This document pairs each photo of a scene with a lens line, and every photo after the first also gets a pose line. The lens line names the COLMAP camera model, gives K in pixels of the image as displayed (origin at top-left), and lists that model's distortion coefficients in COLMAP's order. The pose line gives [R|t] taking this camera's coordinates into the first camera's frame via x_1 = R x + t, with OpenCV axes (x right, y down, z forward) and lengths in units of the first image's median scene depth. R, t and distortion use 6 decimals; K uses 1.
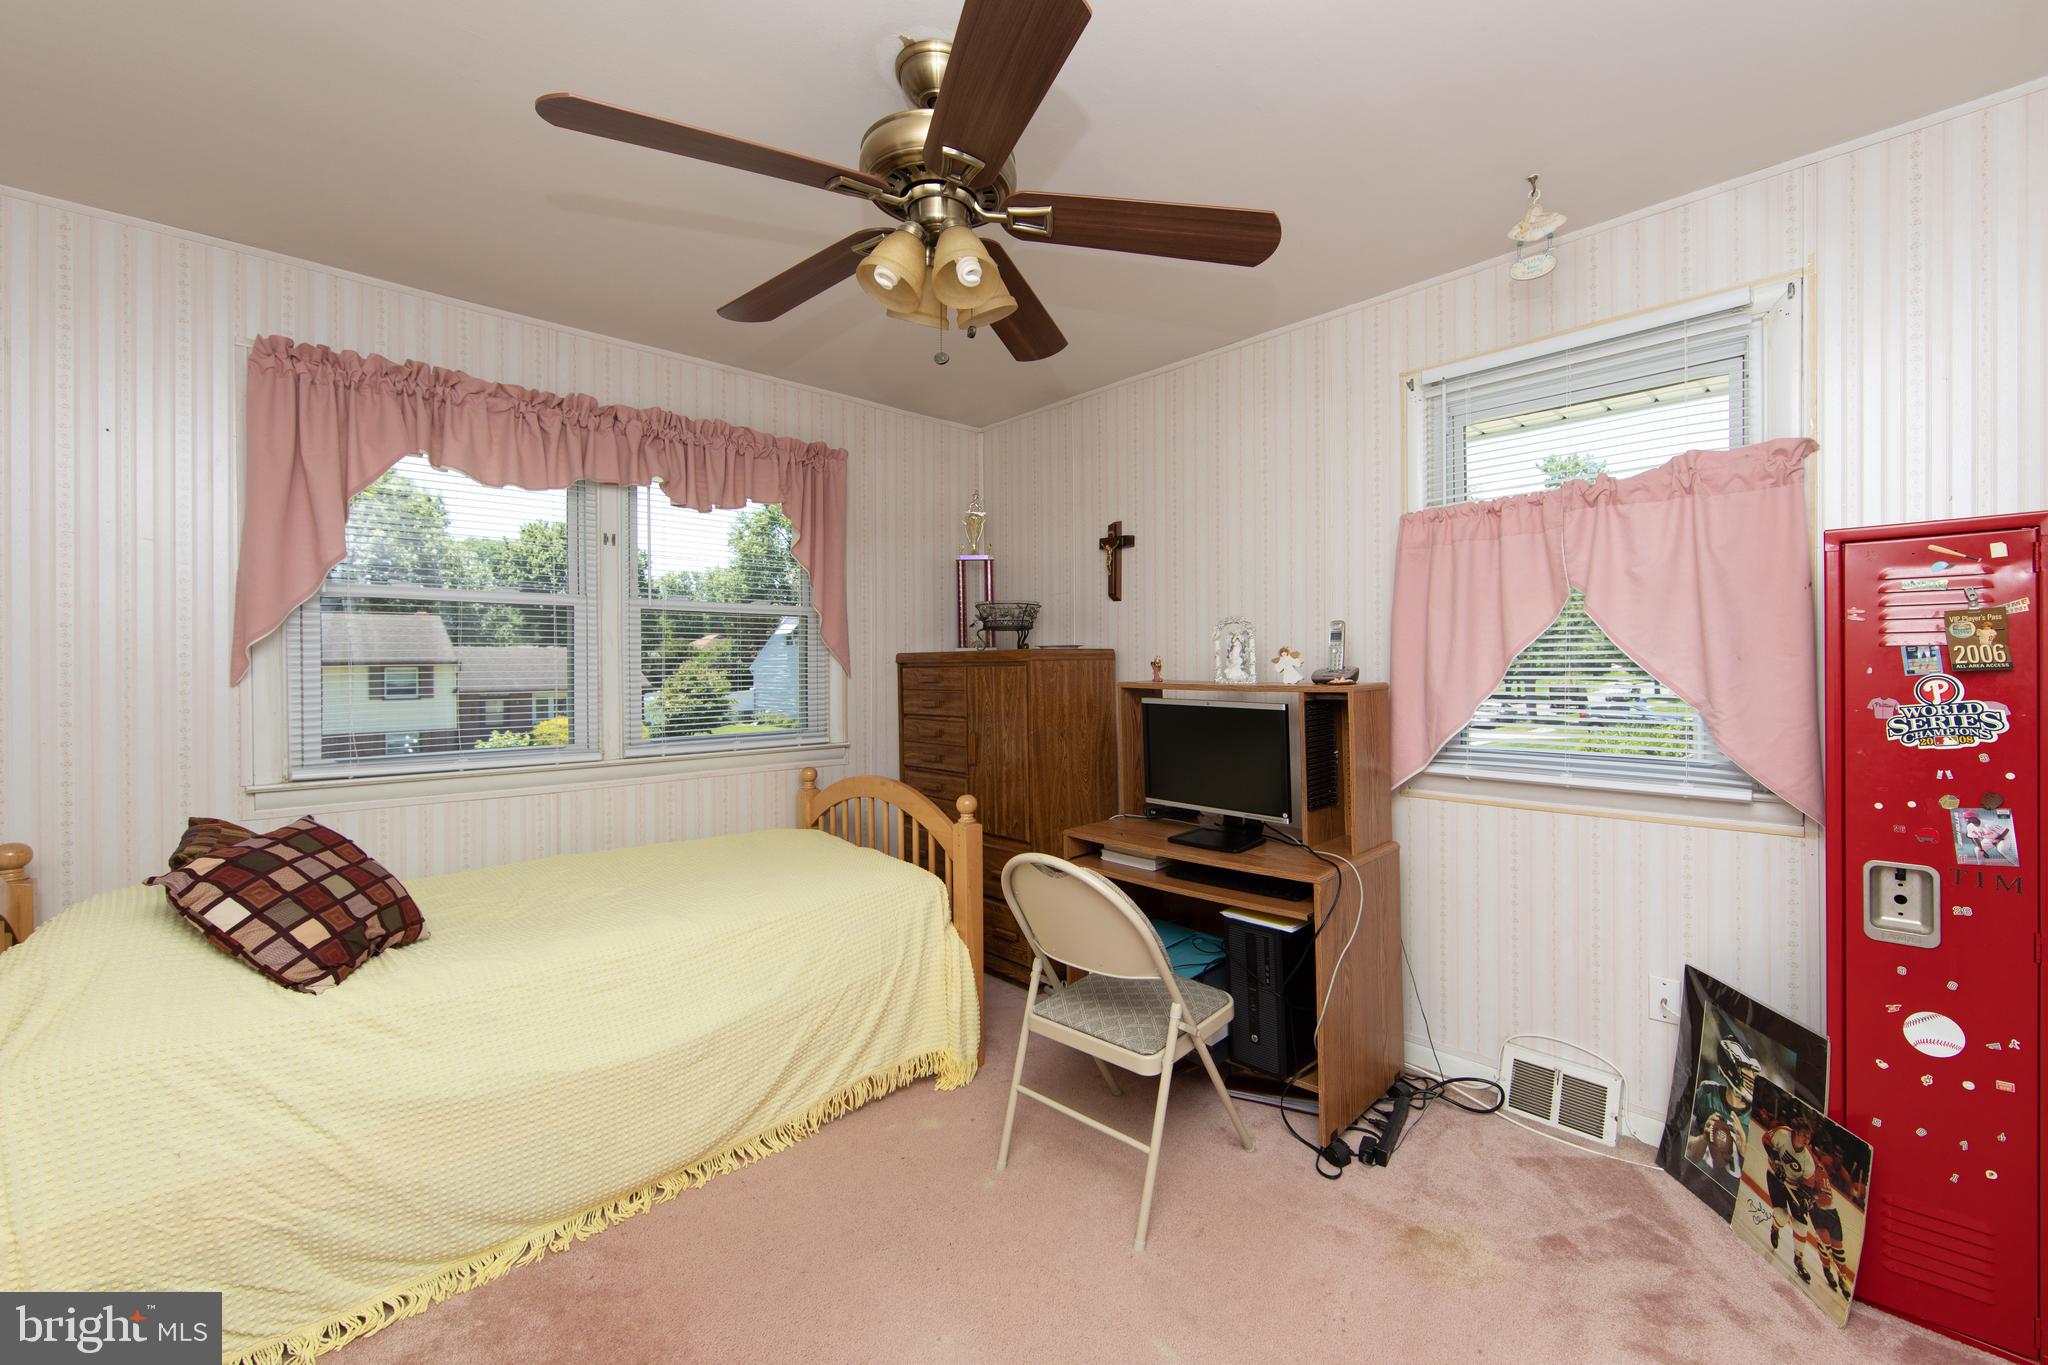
lens RADIAL K [[844.8, 0, 1023.6], [0, 844.8, 678.7], [0, 0, 1]] dist [-0.009421, 0.000521]
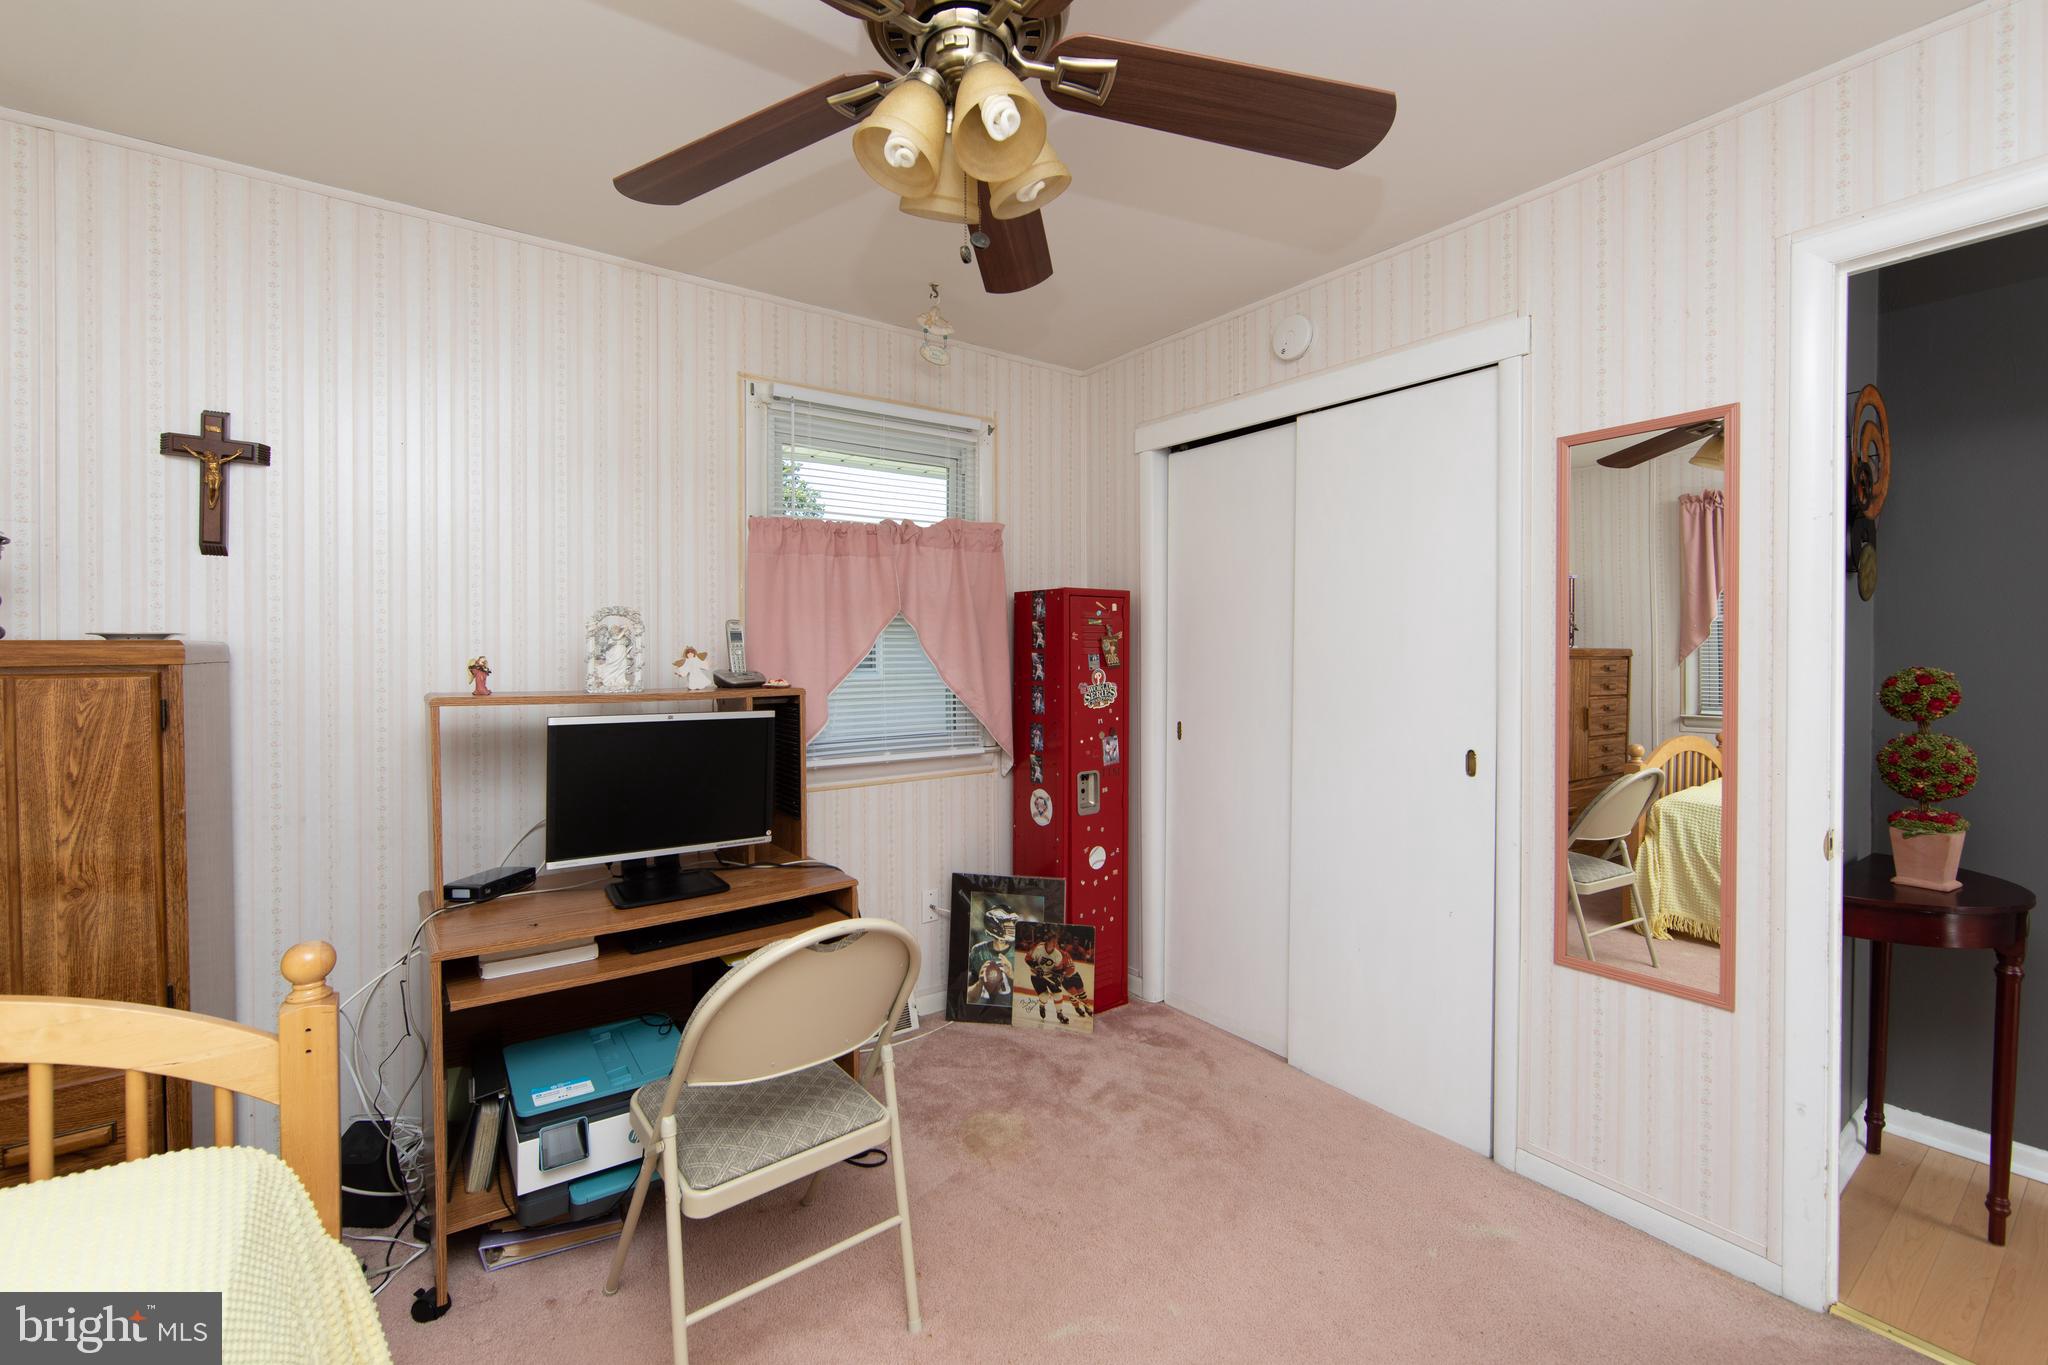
lens RADIAL K [[863.2, 0, 1025.8], [0, 863.2, 689.6], [0, 0, 1]] dist [0.000868, 0.000059]
pose [[0.110963, -0.026798, 0.993463, -0.749590], [0.025962, 0.999373, 0.024058, -0.008812], [-0.993485, 0.023123, 0.111589, 0.794048]]
